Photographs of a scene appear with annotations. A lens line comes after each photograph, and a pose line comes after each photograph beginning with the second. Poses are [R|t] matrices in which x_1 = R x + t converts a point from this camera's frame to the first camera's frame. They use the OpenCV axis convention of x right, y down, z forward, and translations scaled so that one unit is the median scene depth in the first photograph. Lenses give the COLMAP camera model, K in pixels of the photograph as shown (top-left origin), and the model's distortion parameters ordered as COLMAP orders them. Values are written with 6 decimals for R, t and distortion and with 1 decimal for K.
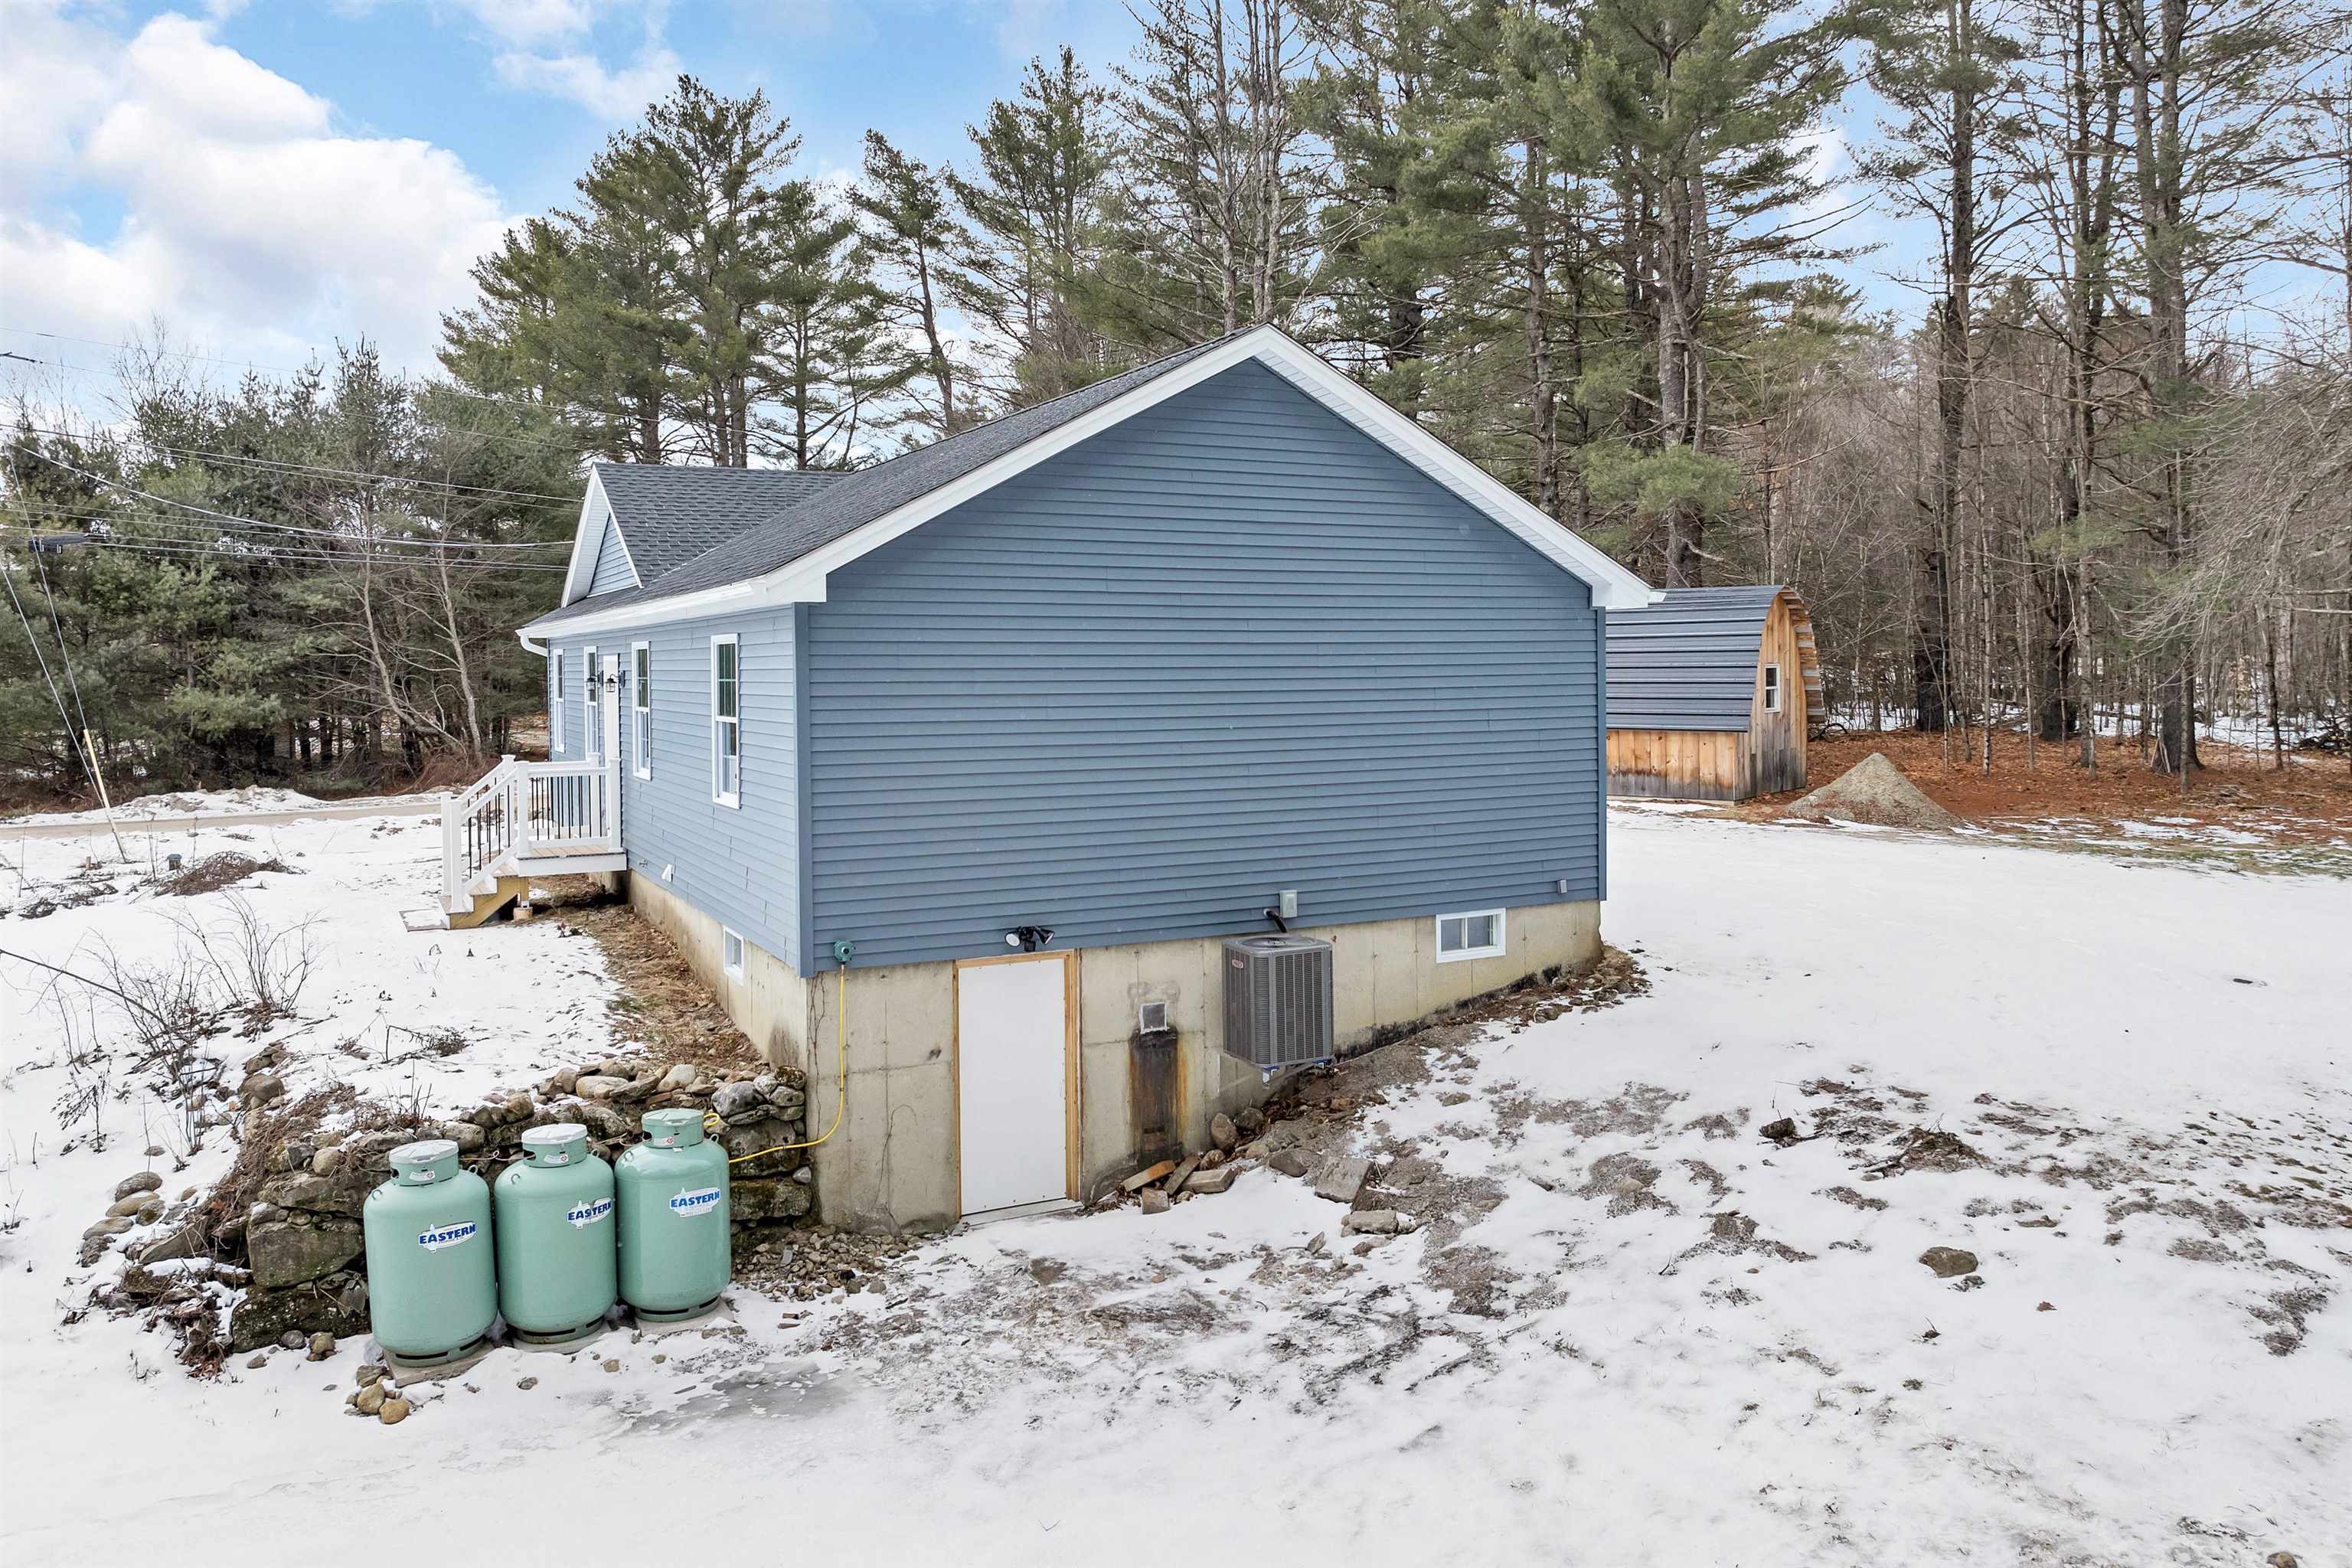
lens RADIAL K [[1693.7, 0, 1163.0], [0, 1693.7, 671.8], [0, 0, 1]] dist [-0.029720, -0.003636]
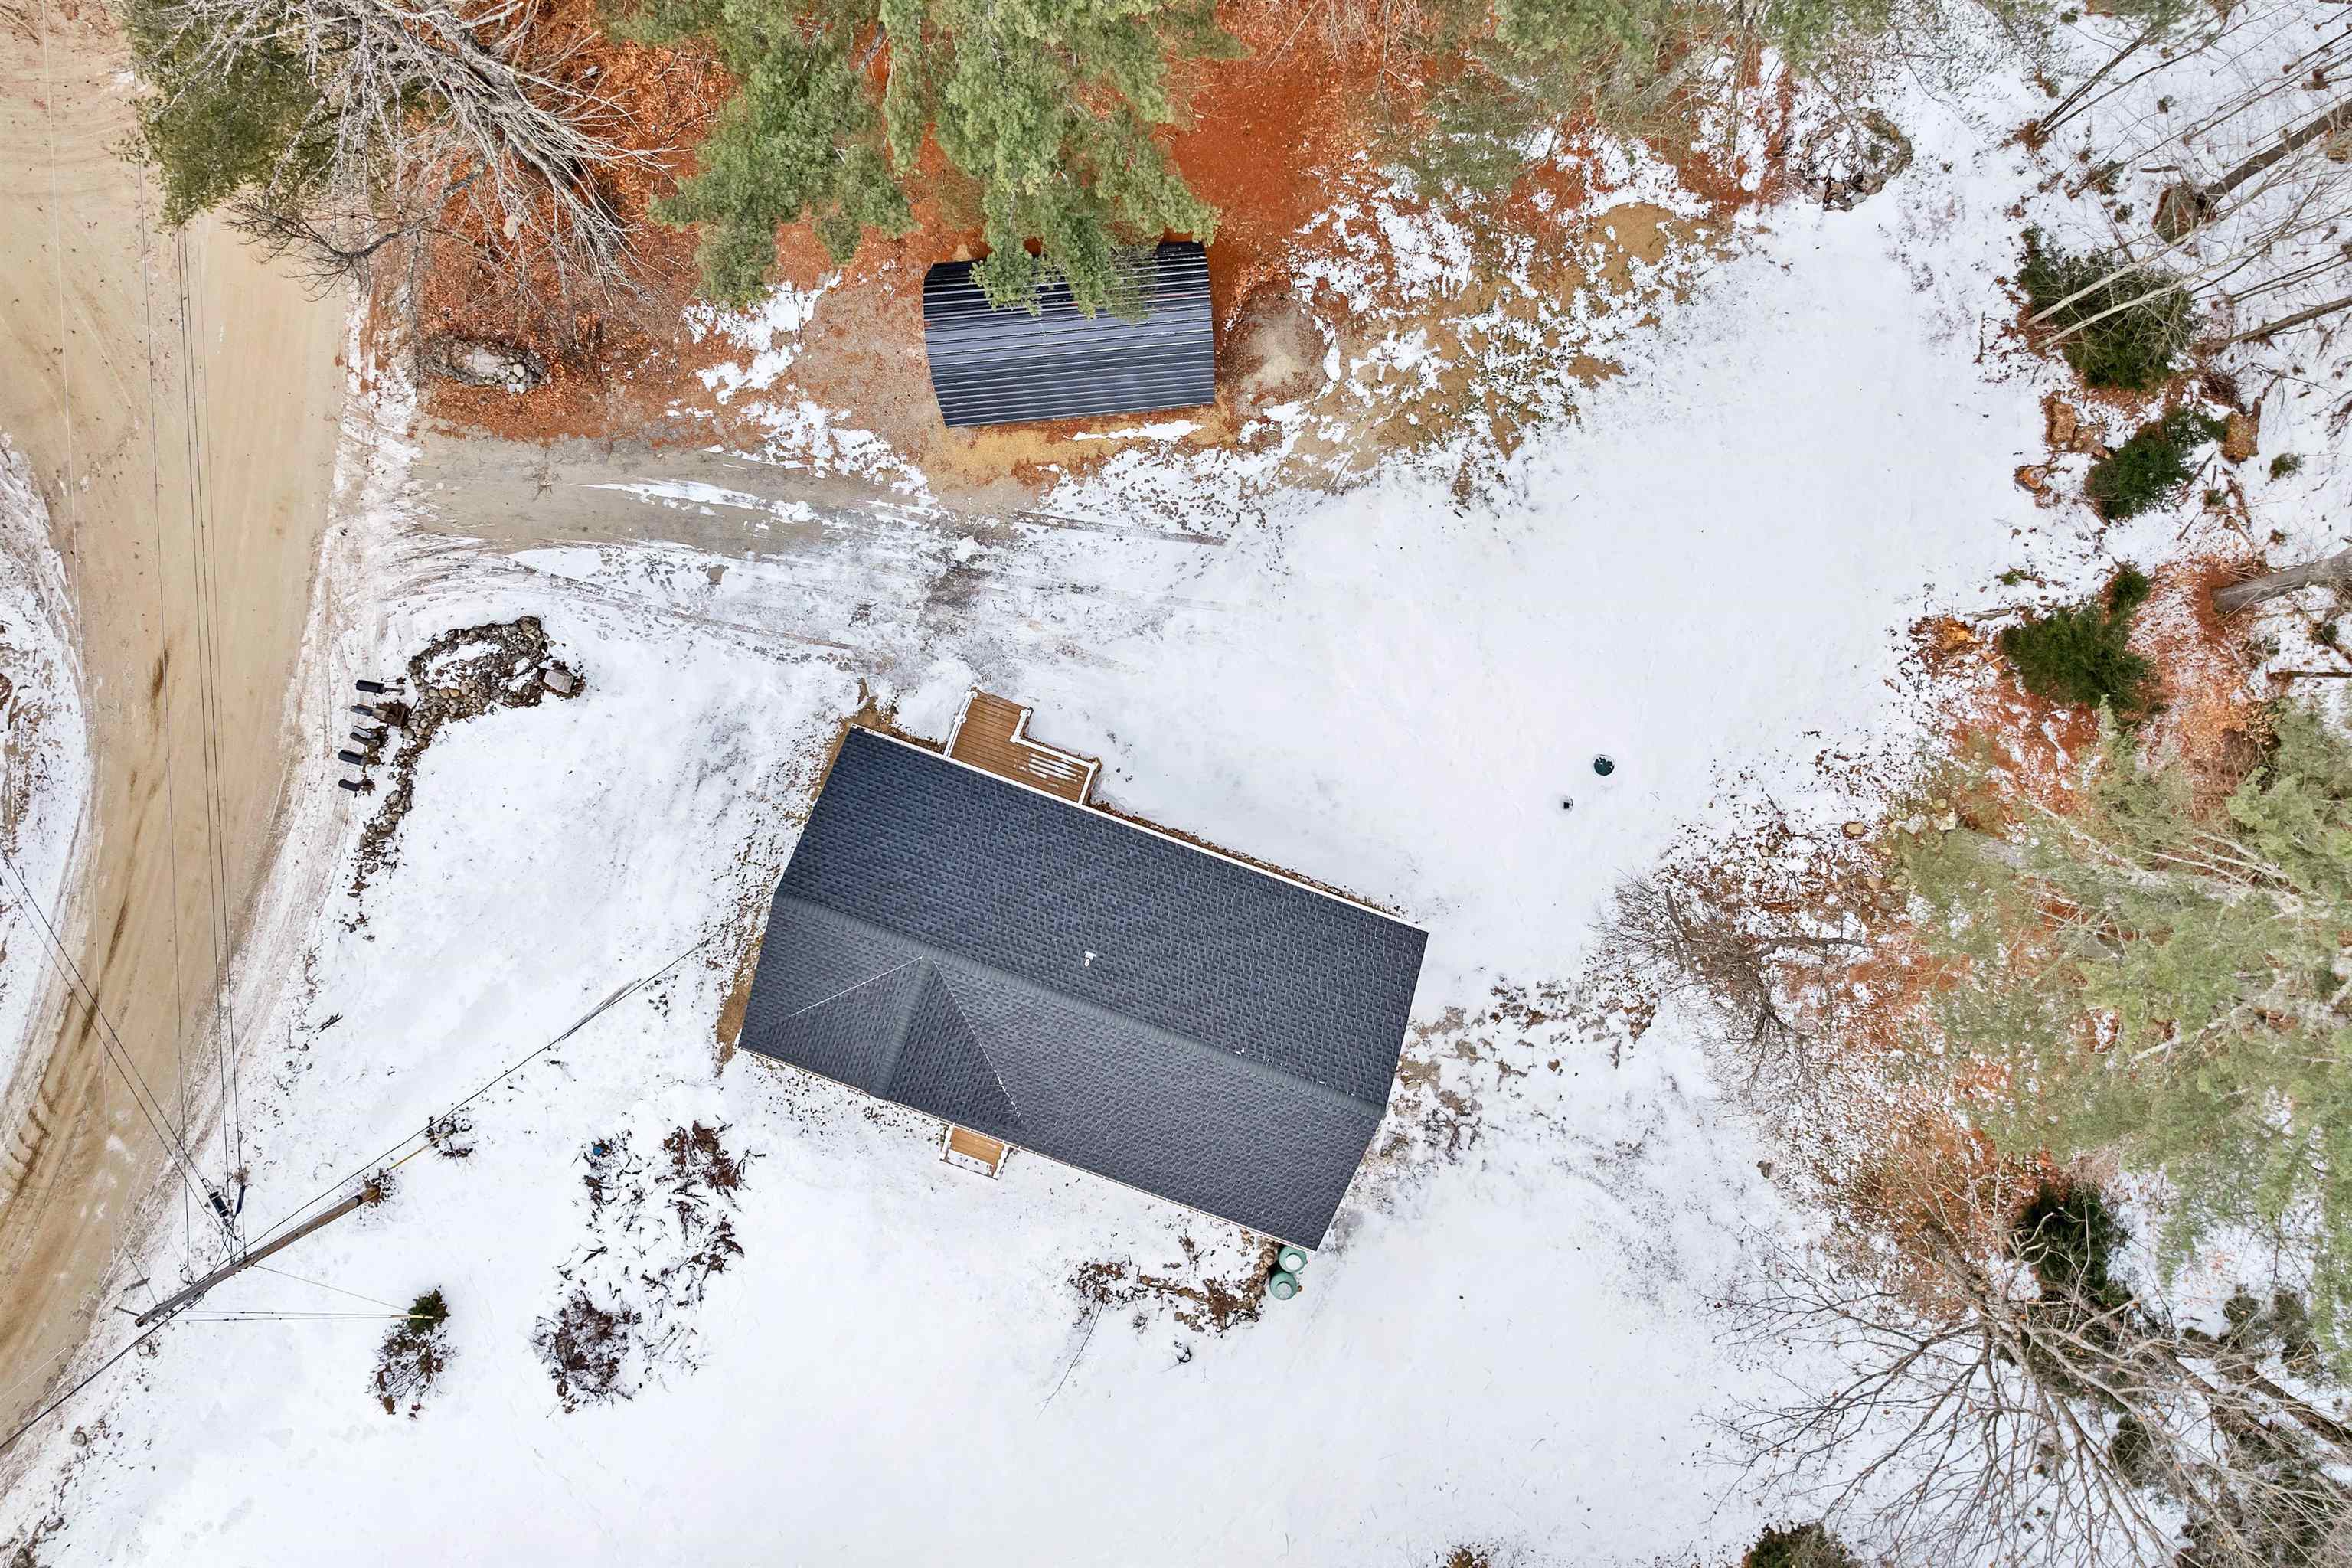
lens RADIAL K [[1710.7, 0, 1180.4], [0, 1710.7, 682.9], [0, 0, 1]] dist [-0.031850, -0.007748]
pose [[0.724433, -0.689008, 0.021571, 0.276294], [-0.005014, 0.026024, 0.999649, -3.400026], [-0.689327, -0.724287, 0.015398, 1.879513]]
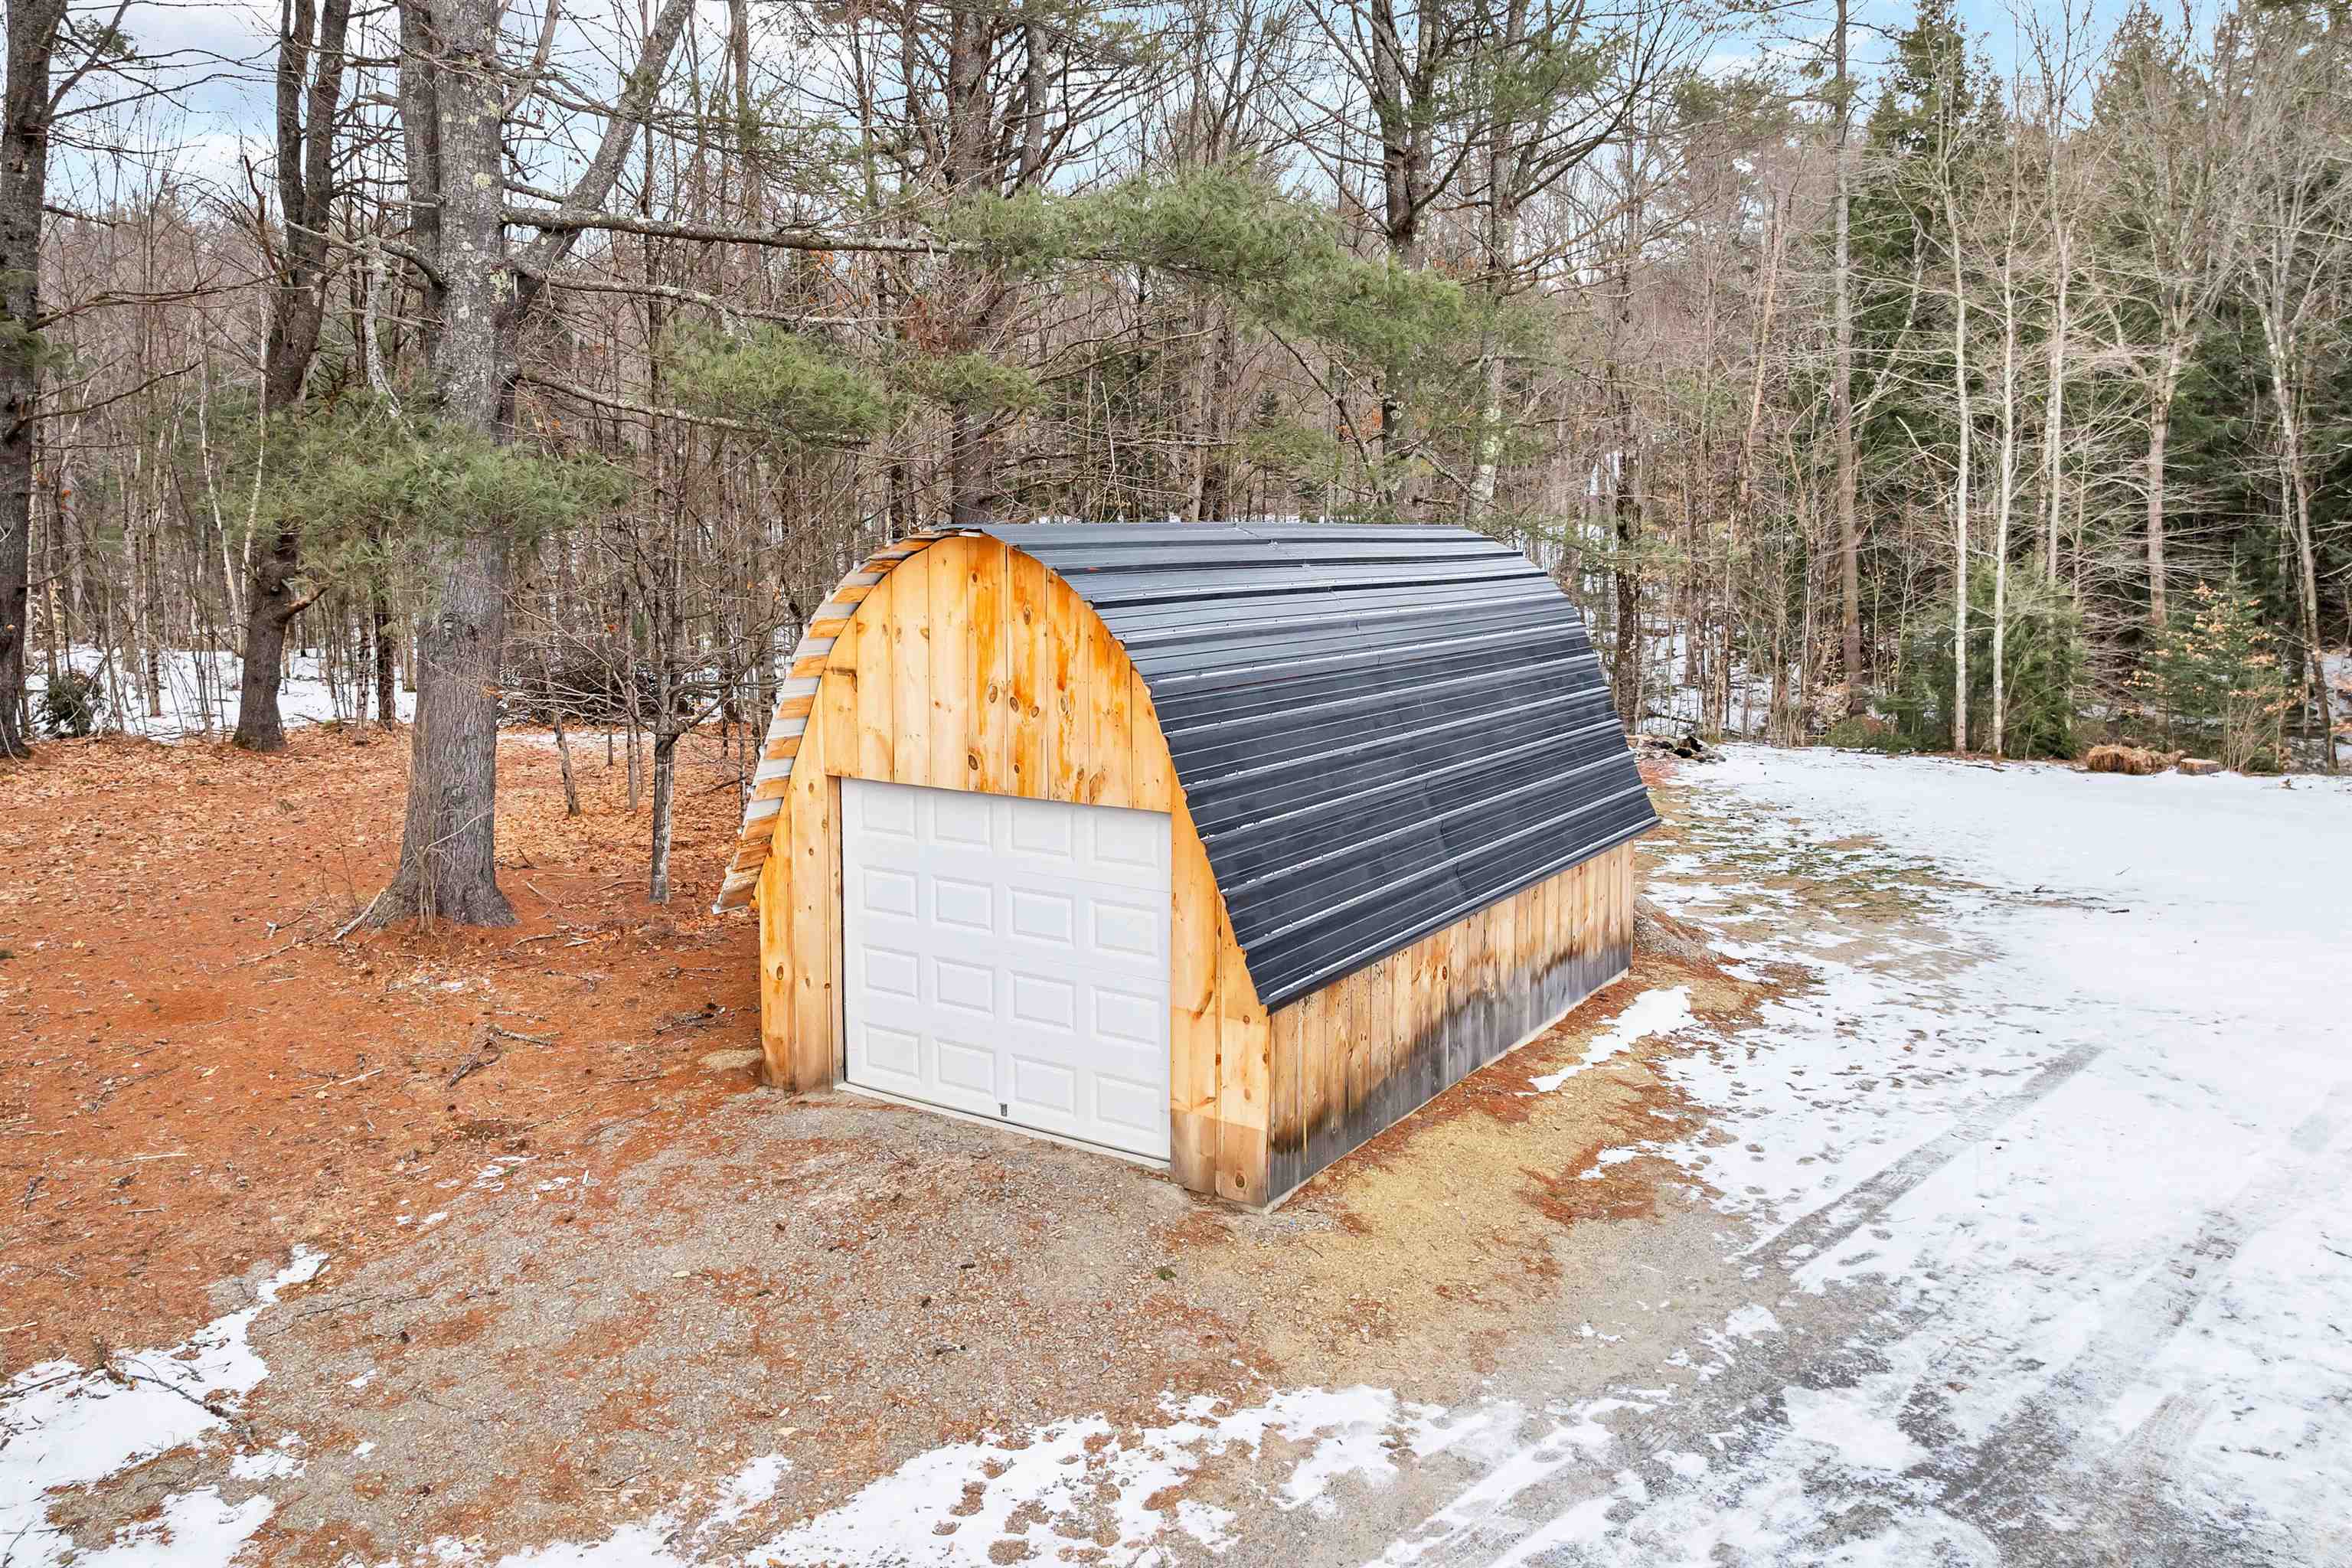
lens RADIAL K [[1718.0, 0, 1176.5], [0, 1718.0, 663.5], [0, 0, 1]] dist [-0.047527, 0.008634]
pose [[-0.101137, -0.072062, 0.992259, -0.334383], [0.004359, 0.997332, 0.072875, -0.117431], [-0.994863, 0.011695, -0.100553, 2.749332]]
